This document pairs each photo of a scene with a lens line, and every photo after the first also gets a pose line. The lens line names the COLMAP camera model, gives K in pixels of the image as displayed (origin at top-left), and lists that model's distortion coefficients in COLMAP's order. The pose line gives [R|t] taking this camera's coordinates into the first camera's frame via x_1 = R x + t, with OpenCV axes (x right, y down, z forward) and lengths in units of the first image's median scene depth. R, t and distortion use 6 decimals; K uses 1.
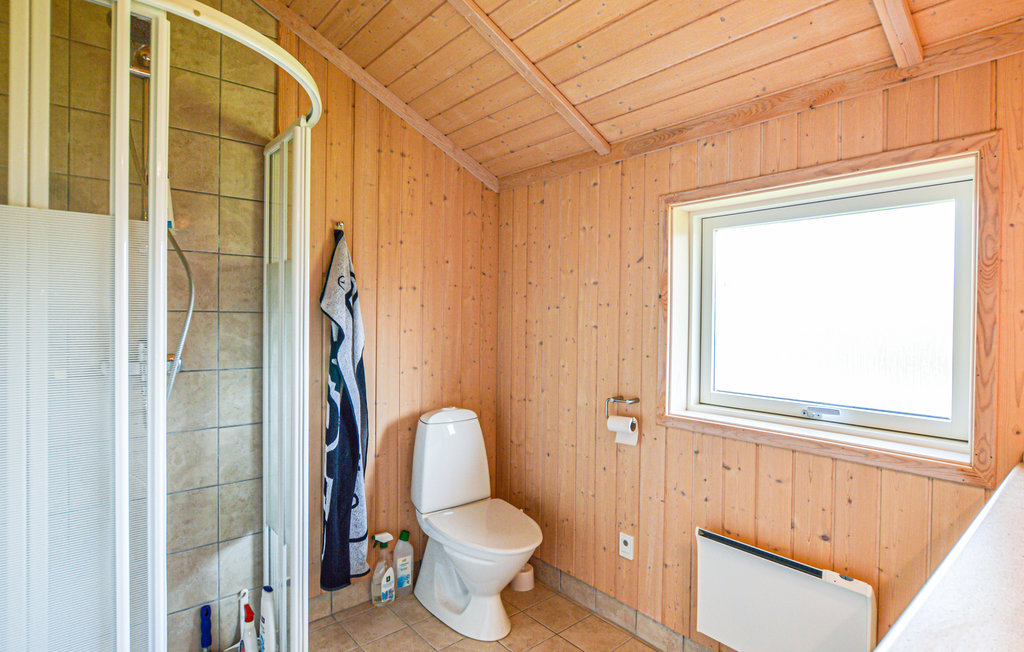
lens RADIAL K [[525.2, 0, 512.7], [0, 525.2, 319.7], [0, 0, 1]] dist [-0.002123, 0.000617]
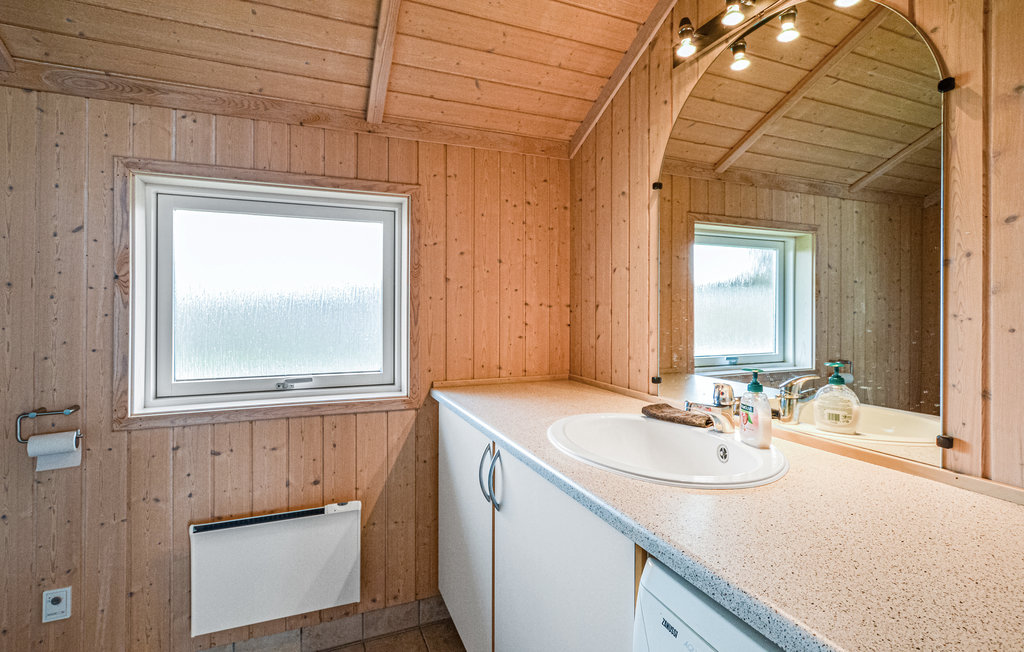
lens RADIAL K [[481.6, 0, 533.8], [0, 481.6, 310.3], [0, 0, 1]] dist [-0.000622, 0.008175]
pose [[0.316292, -0.009576, 0.948614, -0.277411], [0.011824, 0.999911, 0.006152, 0.014000], [-0.948588, 0.009271, 0.316377, 0.148946]]
